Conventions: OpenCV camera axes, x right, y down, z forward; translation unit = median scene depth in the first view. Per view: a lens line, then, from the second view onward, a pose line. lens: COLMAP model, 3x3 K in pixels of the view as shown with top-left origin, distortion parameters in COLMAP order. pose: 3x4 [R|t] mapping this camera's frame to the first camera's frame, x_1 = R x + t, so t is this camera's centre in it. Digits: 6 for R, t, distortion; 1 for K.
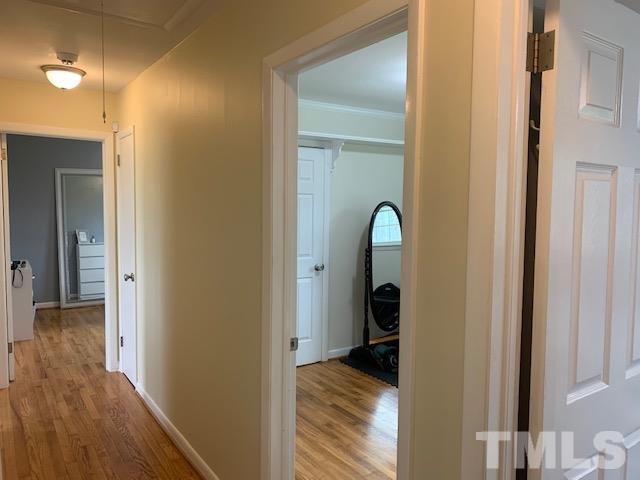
lens RADIAL K [[490.6, 0, 319.5], [0, 490.6, 244.4], [0, 0, 1]] dist [0.039126, -0.038389]
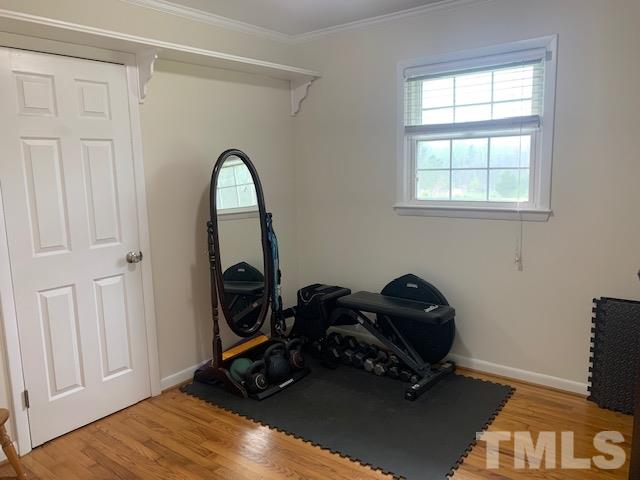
lens RADIAL K [[490.6, 0, 325.5], [0, 490.6, 241.7], [0, 0, 1]] dist [0.039126, -0.038389]
pose [[0.943940, -0.082139, 0.319735, 0.030352], [0.052146, 0.993491, 0.101276, -0.024853], [-0.325973, -0.078926, 0.942079, 0.319139]]
